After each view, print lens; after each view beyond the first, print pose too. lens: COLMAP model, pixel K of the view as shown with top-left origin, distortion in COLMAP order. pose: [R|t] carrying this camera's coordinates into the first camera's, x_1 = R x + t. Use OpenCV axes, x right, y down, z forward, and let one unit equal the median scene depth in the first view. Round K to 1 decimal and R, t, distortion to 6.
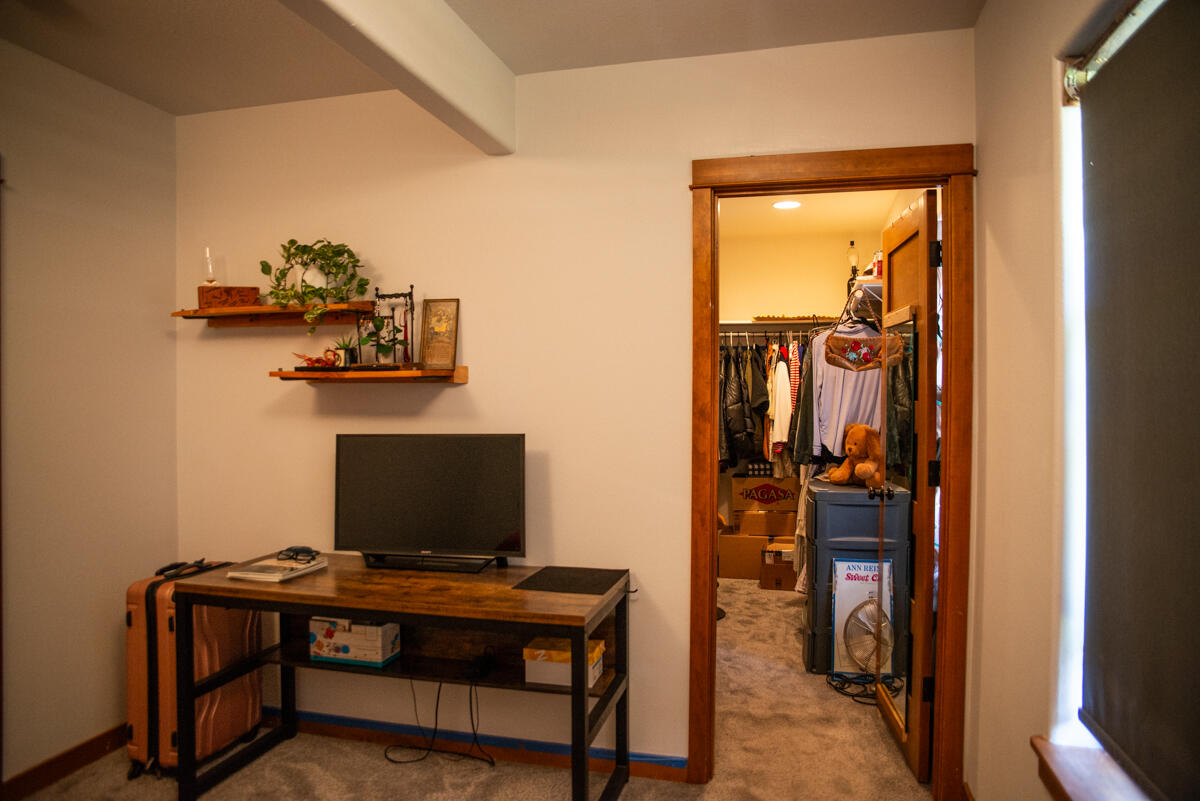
lens RADIAL K [[805.9, 0, 597.0], [0, 805.9, 395.9], [0, 0, 1]] dist [-0.119180, 0.091171]
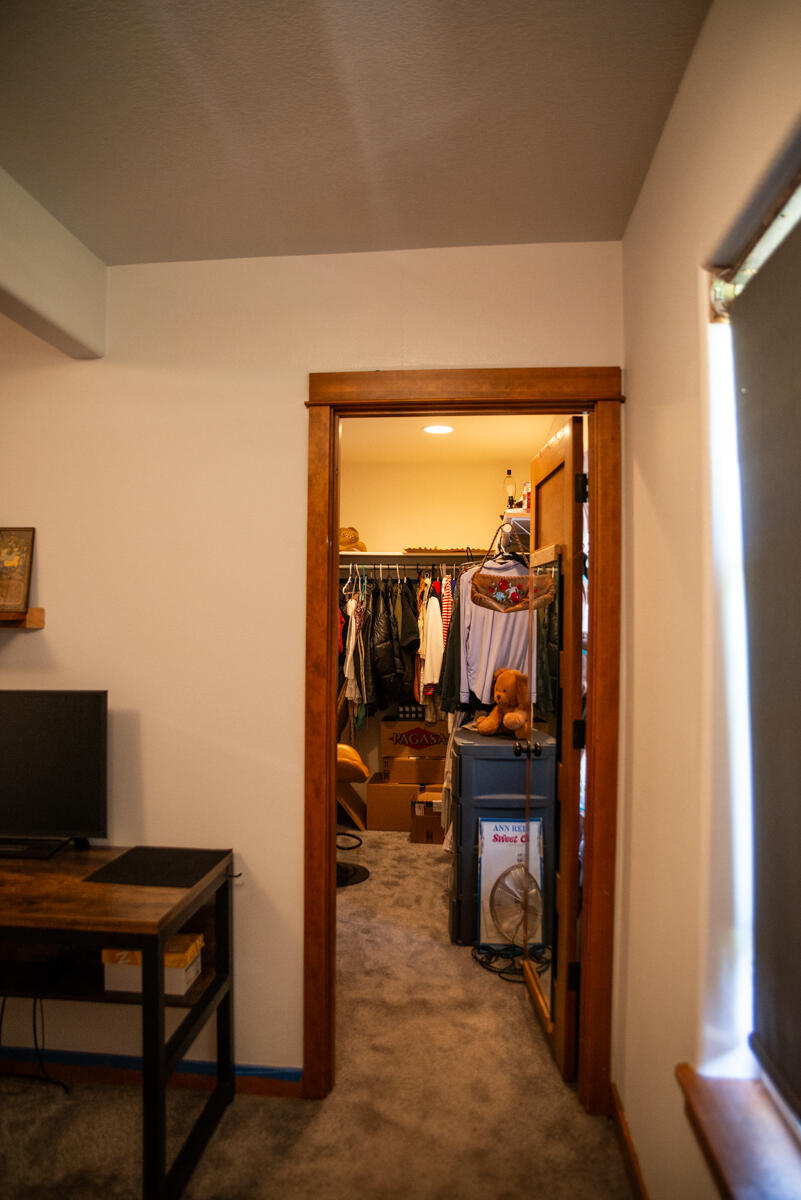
lens RADIAL K [[820.3, 0, 400.5], [0, 820.3, 600.0], [0, 0, 1]] dist [-0.116024, 0.091353]
pose [[0.987649, 0.009045, 0.156420, 0.077317], [-0.005160, 0.999668, -0.025229, -0.026816], [-0.156596, 0.024110, 0.987368, 0.114824]]
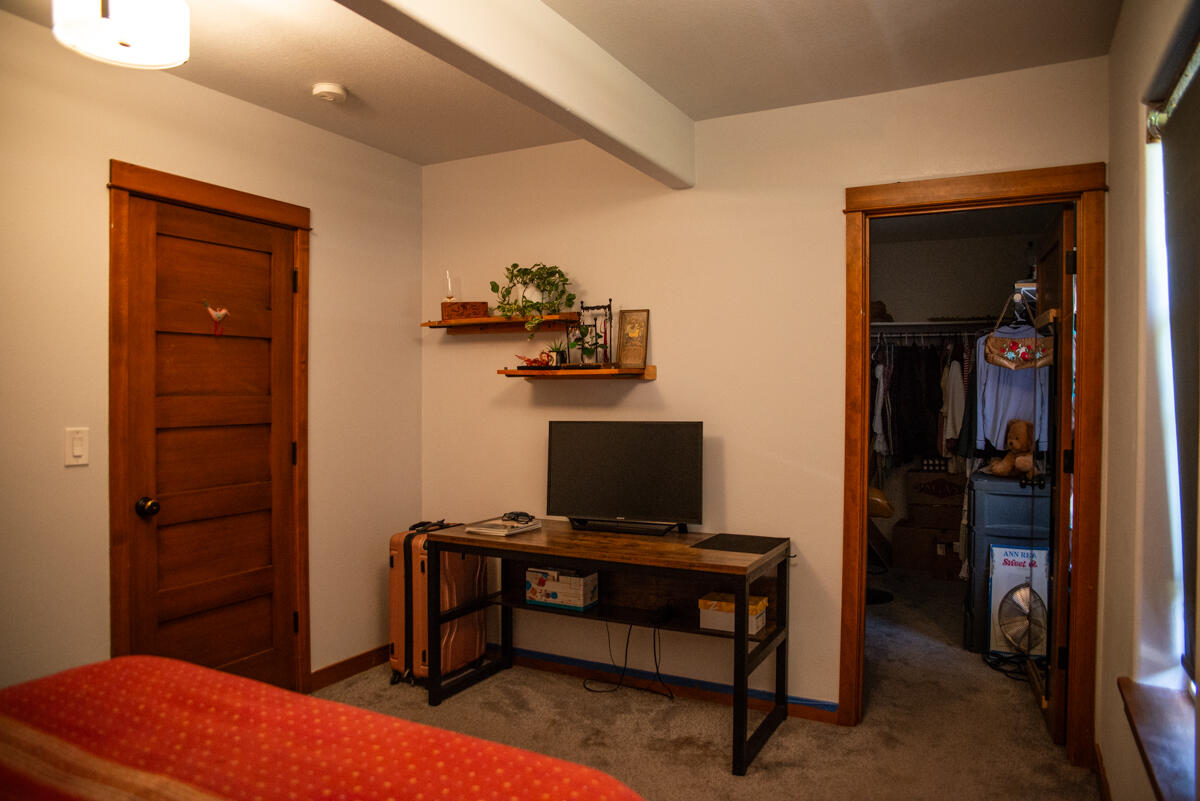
lens RADIAL K [[820.3, 0, 594.5], [0, 820.3, 400.2], [0, 0, 1]] dist [-0.116024, 0.091353]
pose [[0.971167, 0.006285, -0.238316, 0.043617], [-0.005331, 0.999975, 0.004649, 0.010118], [0.238339, -0.003245, 0.971177, -0.220459]]
